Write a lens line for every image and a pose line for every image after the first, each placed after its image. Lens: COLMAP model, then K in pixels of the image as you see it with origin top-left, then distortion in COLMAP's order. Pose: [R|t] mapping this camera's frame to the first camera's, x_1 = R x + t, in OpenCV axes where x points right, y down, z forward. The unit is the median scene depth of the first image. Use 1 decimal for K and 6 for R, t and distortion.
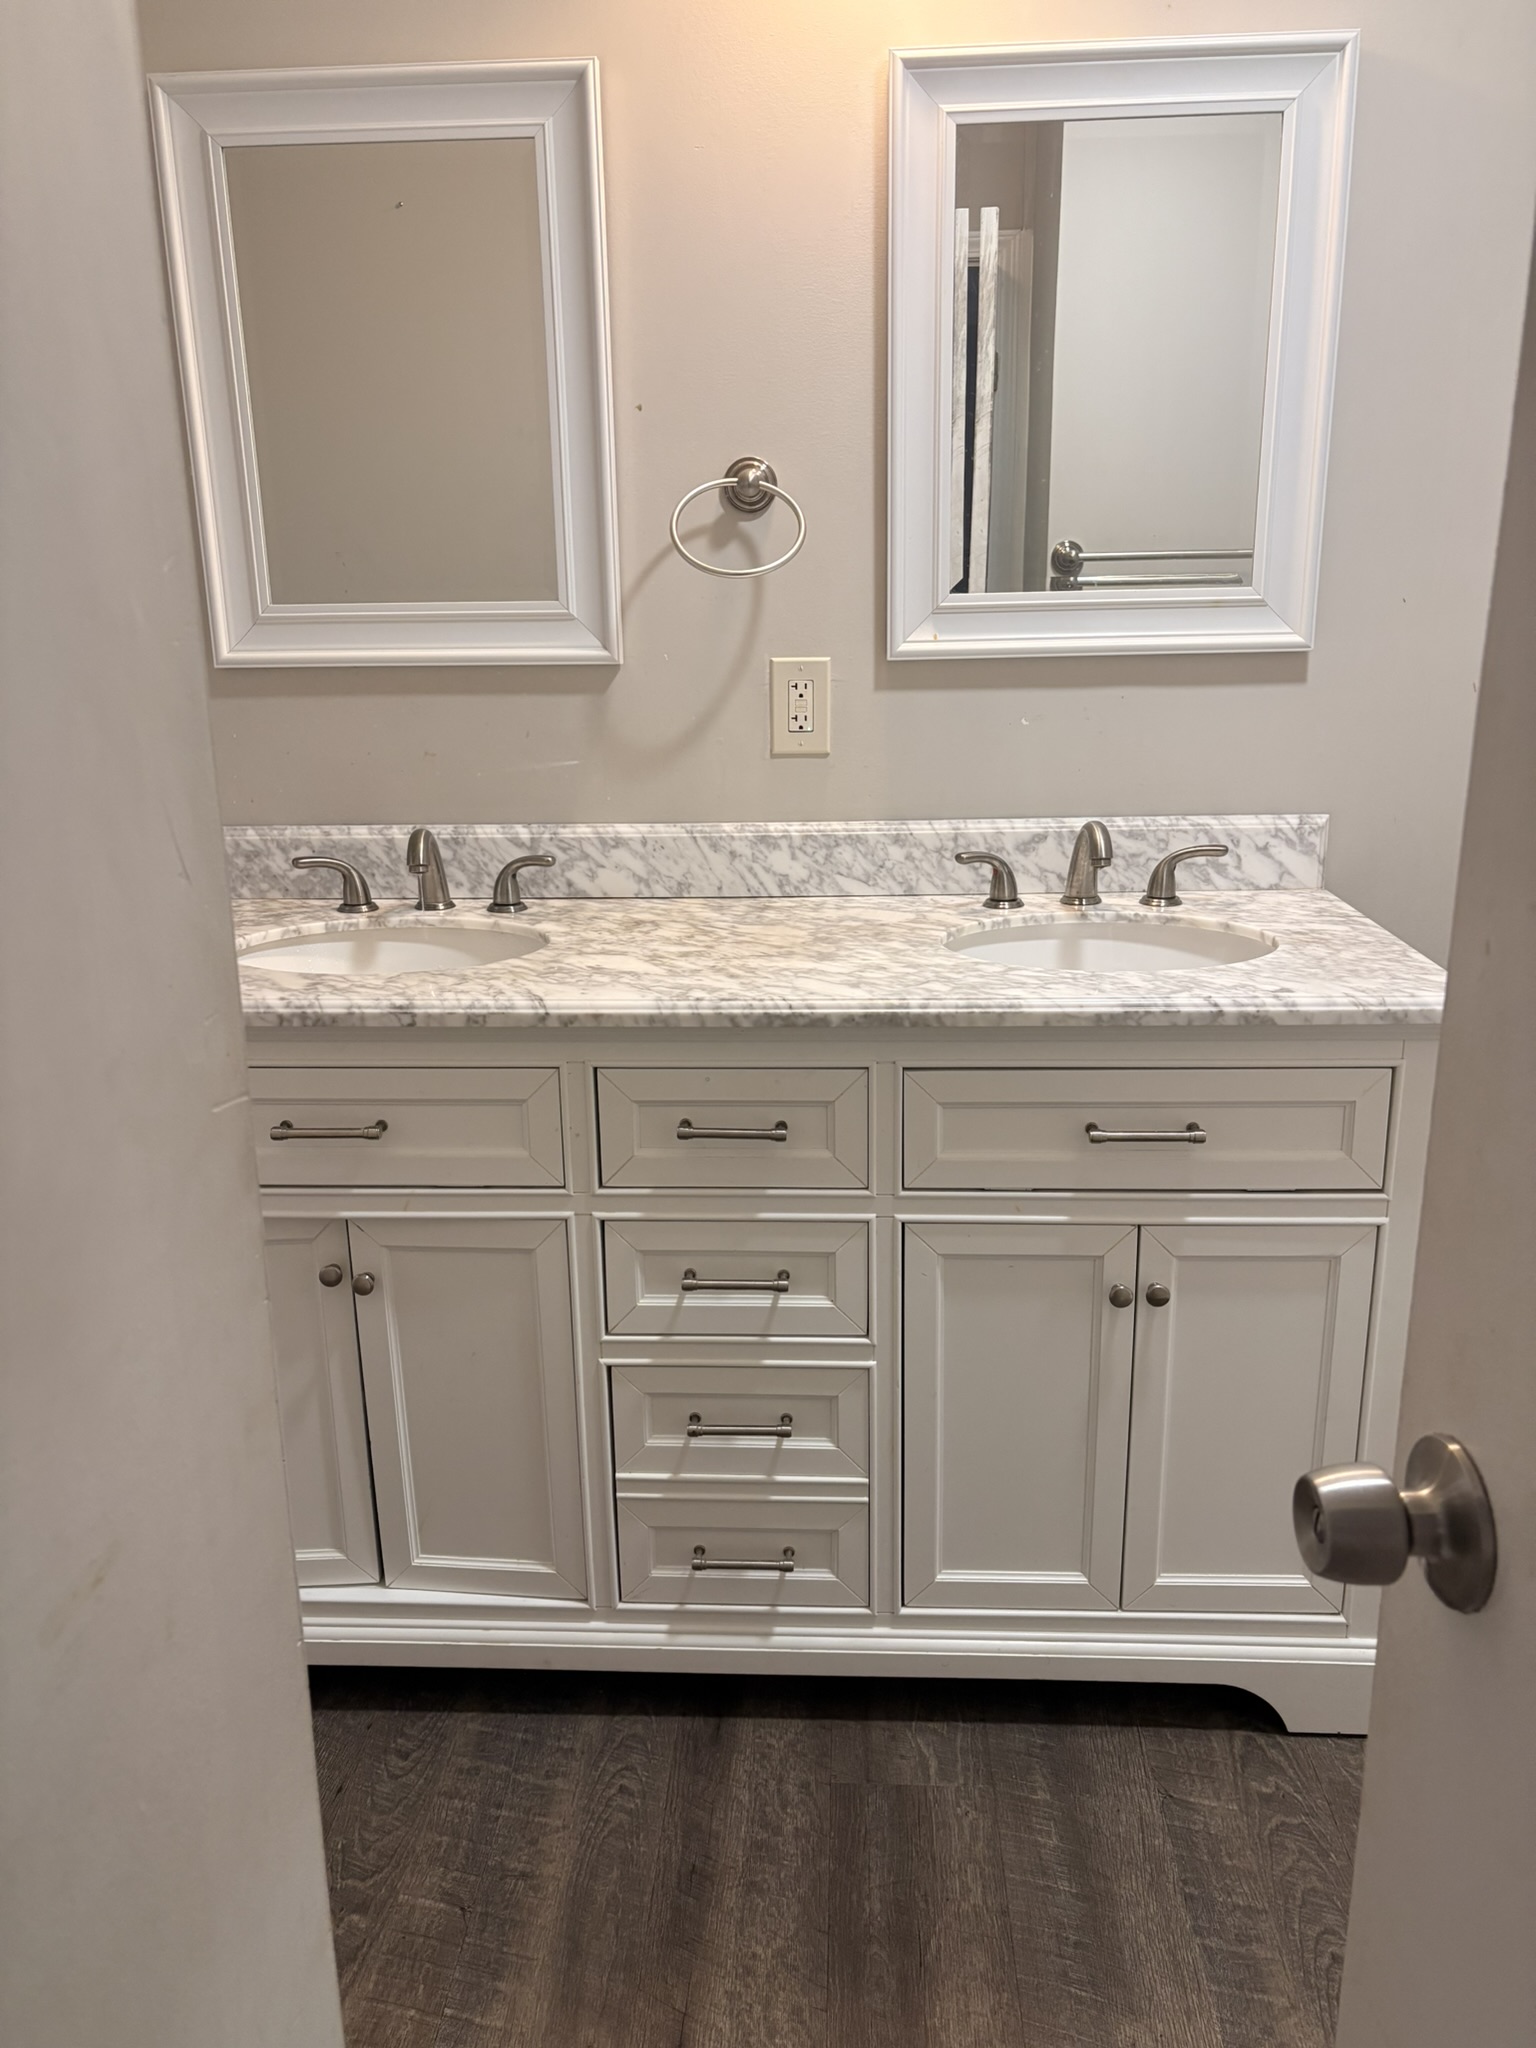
lens RADIAL K [[1597.4, 0, 768.0], [0, 1597.4, 1024.0], [0, 0, 1]] dist [0.006933, 0.012433]
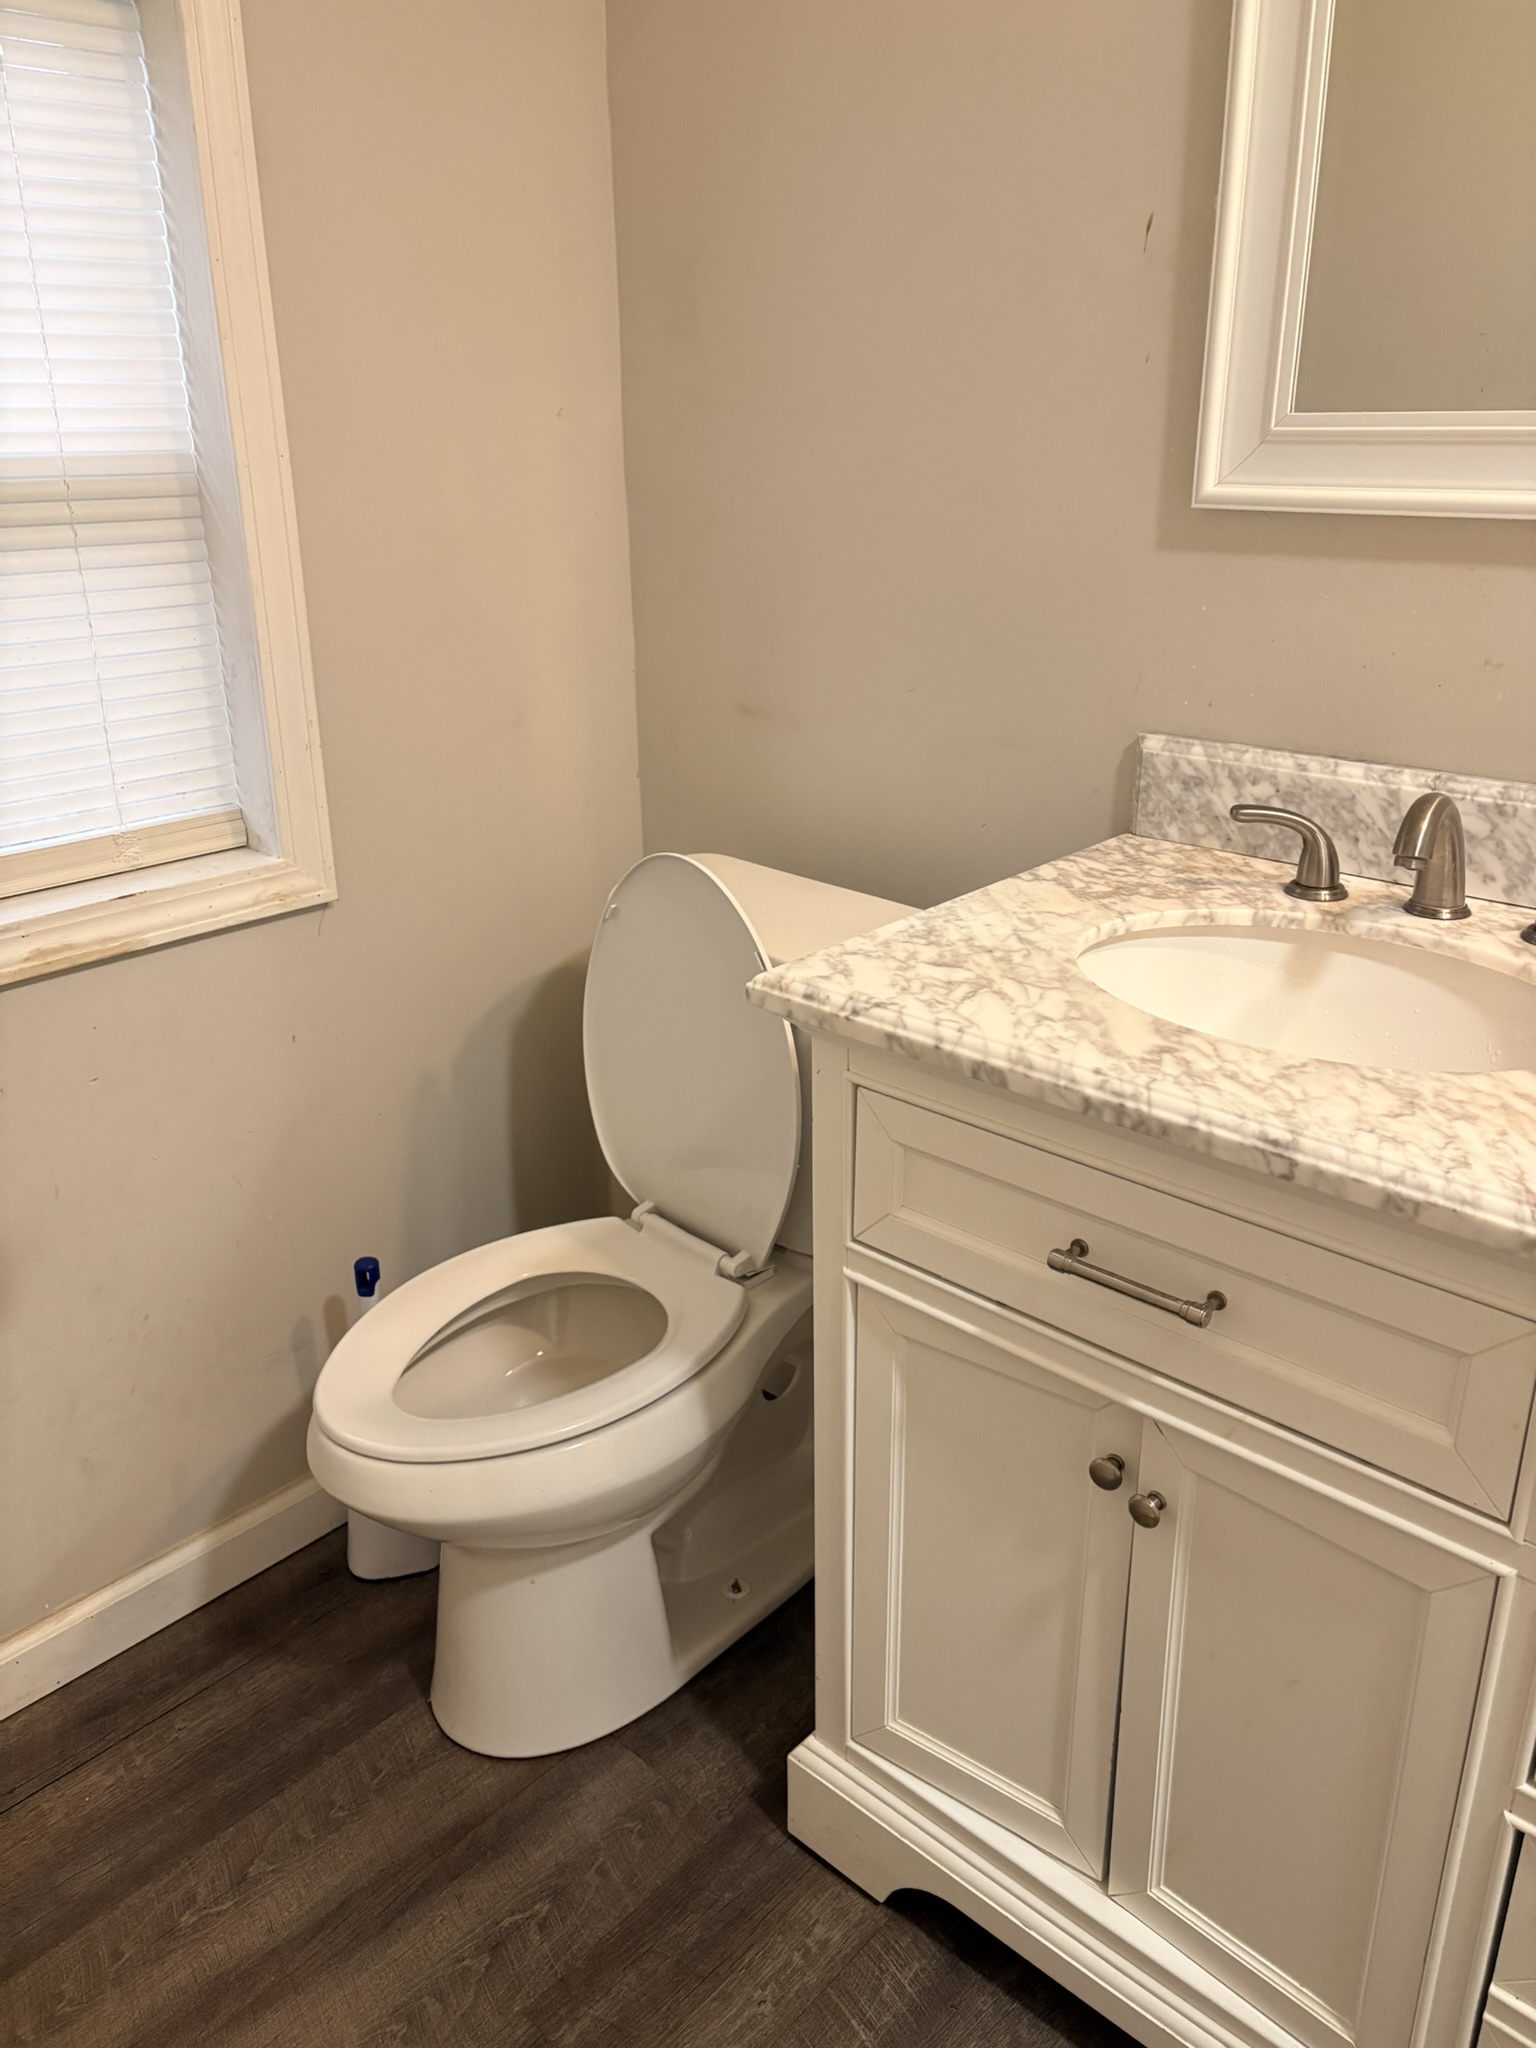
lens RADIAL K [[1597.4, 0, 768.0], [0, 1597.4, 1024.0], [0, 0, 1]] dist [0.006933, 0.012433]
pose [[0.781293, 0.237211, -0.577332, -0.039930], [-0.171745, 0.970965, 0.166524, -0.092745], [0.600070, -0.030950, 0.799348, 0.343201]]
